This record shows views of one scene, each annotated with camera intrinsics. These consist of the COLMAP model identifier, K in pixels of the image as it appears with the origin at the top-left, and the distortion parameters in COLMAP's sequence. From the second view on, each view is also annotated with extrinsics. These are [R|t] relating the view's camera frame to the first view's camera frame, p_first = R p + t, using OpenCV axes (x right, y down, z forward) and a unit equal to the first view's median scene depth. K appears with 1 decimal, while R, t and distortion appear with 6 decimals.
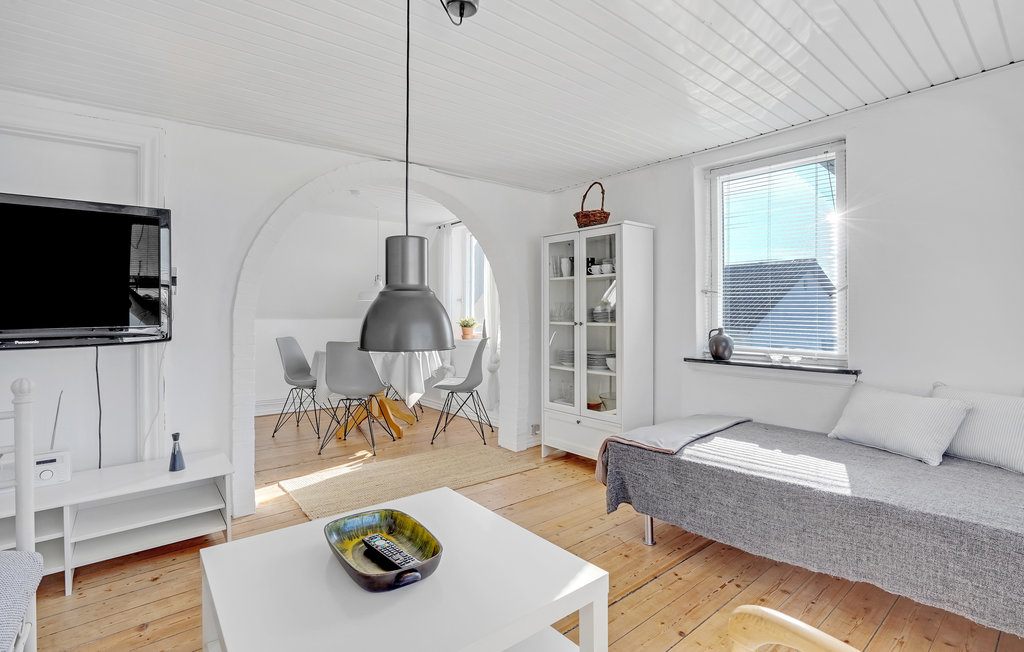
lens RADIAL K [[484.2, 0, 522.4], [0, 484.2, 323.4], [0, 0, 1]] dist [-0.062532, 0.021513]
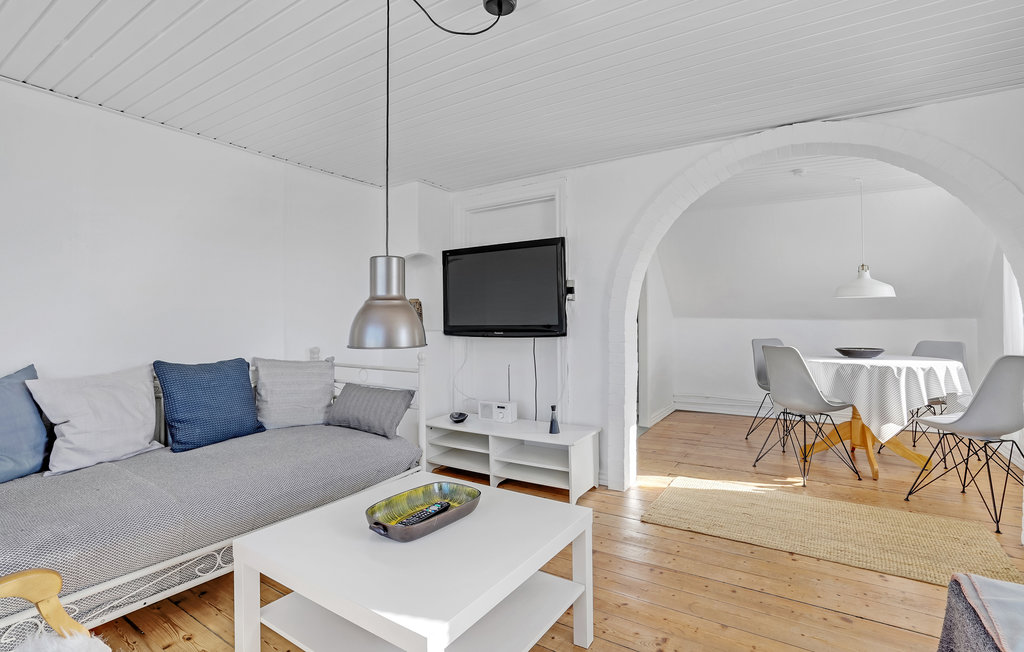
lens RADIAL K [[484.2, 0, 522.4], [0, 484.2, 323.4], [0, 0, 1]] dist [-0.062532, 0.021513]
pose [[0.305626, 0.014958, -0.952034, 0.337452], [-0.014750, 0.999831, 0.010974, -0.007290], [0.952037, 0.010689, 0.305795, 0.310903]]
